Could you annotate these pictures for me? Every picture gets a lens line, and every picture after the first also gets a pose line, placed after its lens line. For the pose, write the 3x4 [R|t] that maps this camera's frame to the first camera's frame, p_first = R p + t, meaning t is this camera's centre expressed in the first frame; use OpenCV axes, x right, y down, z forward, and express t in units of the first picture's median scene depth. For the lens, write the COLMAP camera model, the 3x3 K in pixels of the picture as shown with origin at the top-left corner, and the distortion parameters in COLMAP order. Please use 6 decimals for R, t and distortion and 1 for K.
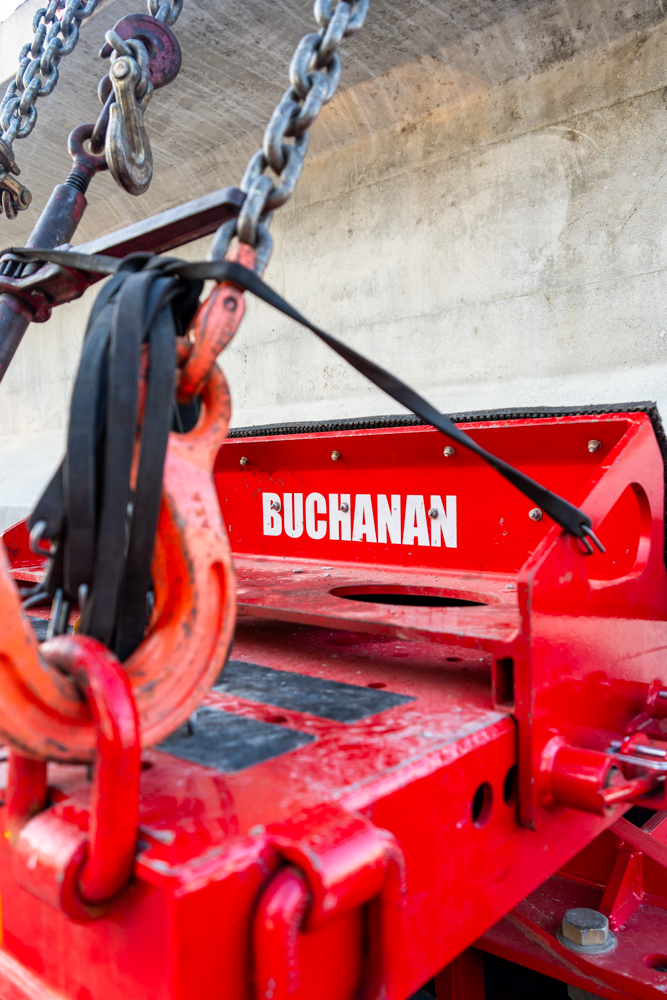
lens RADIAL K [[840.3, 0, 333.5], [0, 840.3, 500.0], [0, 0, 1]] dist [0.010338, -0.000616]
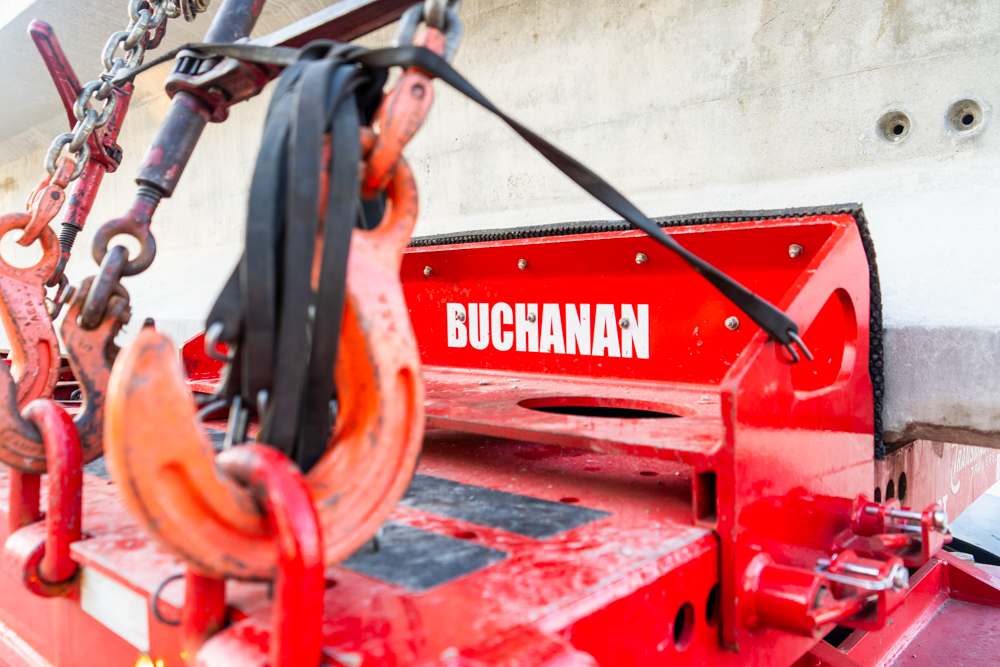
lens RADIAL K [[840.3, 0, 498.6], [0, 840.3, 325.8], [0, 0, 1]] dist [0.010338, -0.000616]
pose [[0.999818, -0.001198, -0.019031, -0.011619], [0.001418, 0.999932, 0.011544, 0.012211], [0.019016, -0.011569, 0.999752, 0.048101]]
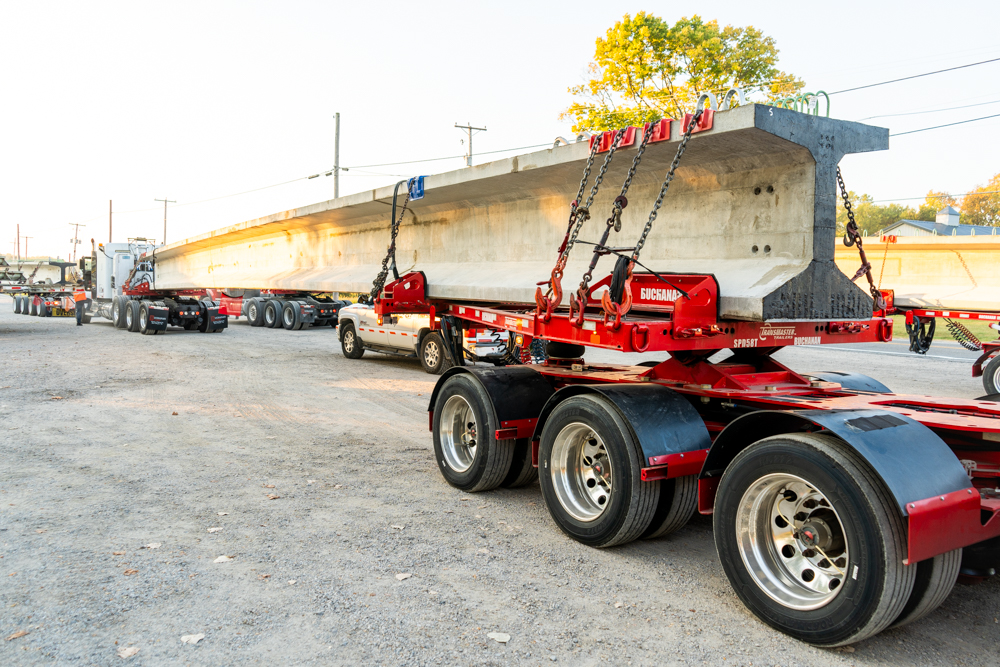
lens RADIAL K [[840.3, 0, 498.6], [0, 840.3, 325.8], [0, 0, 1]] dist [0.010338, -0.000616]
pose [[0.958173, 0.055327, -0.280791, 0.721777], [-0.045915, 0.998144, 0.039995, 0.075580], [0.282483, -0.025430, 0.958935, -5.486149]]
